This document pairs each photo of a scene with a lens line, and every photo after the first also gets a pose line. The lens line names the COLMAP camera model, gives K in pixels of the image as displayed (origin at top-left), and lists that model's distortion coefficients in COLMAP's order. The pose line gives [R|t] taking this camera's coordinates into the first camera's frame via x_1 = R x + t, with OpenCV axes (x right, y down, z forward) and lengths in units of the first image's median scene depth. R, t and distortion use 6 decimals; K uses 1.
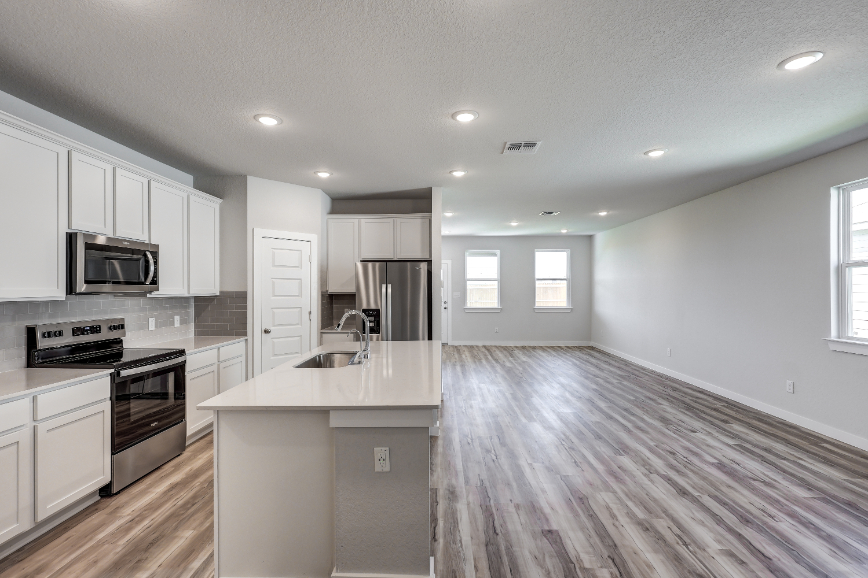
lens RADIAL K [[401.3, 0, 437.1], [0, 401.3, 291.6], [0, 0, 1]] dist [-0.004454, -0.000288]
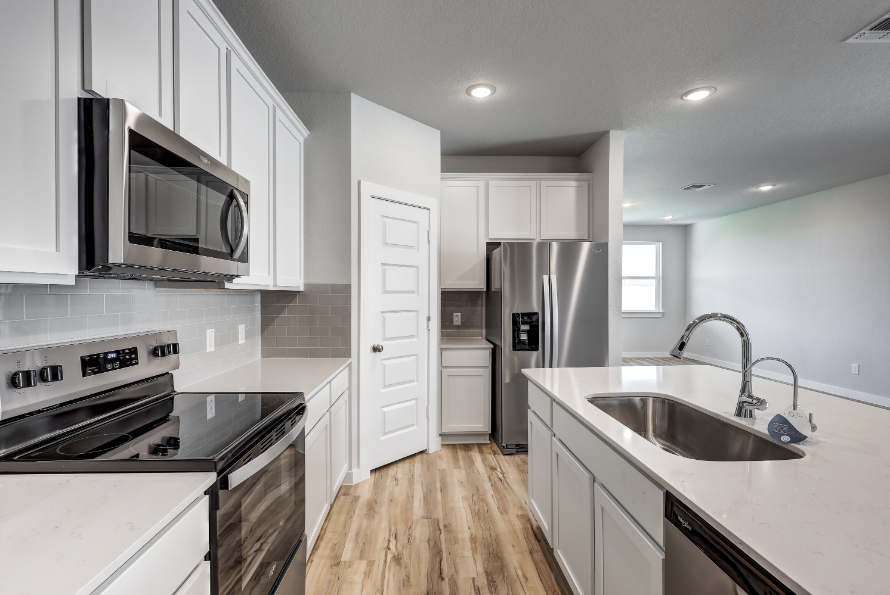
lens RADIAL K [[421.2, 0, 445.0], [0, 421.2, 297.5], [0, 0, 1]] dist [-0.000749, -0.000511]
pose [[0.998228, 0.000698, 0.059509, -0.465681], [-0.000829, 0.999997, 0.002169, 0.023478], [-0.059507, -0.002214, 0.998225, 0.450164]]
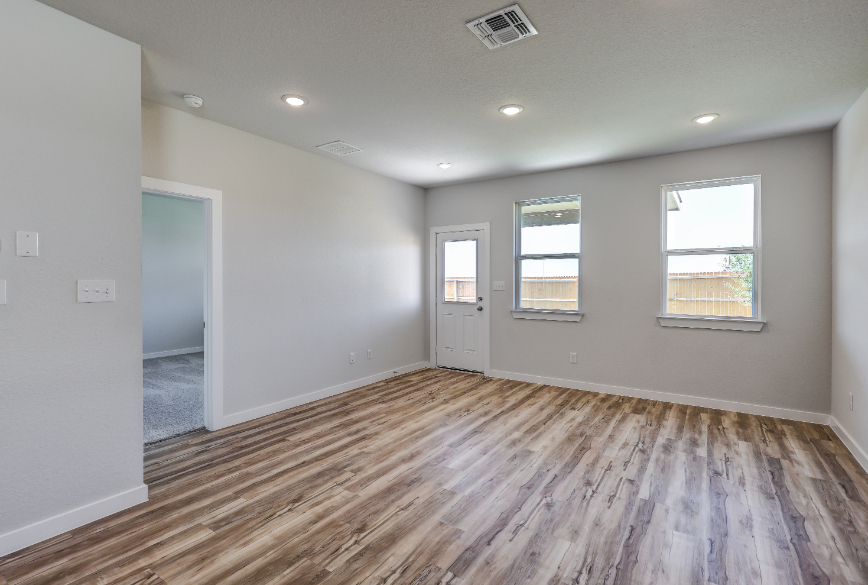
lens RADIAL K [[432.7, 0, 435.2], [0, 432.7, 277.3], [0, 0, 1]] dist [0.003411, 0.000427]
pose [[0.847621, 0.001858, -0.530600, 0.810204], [-0.010563, 0.999855, -0.013372, 0.015510], [0.530498, 0.016939, 0.847517, 1.300047]]
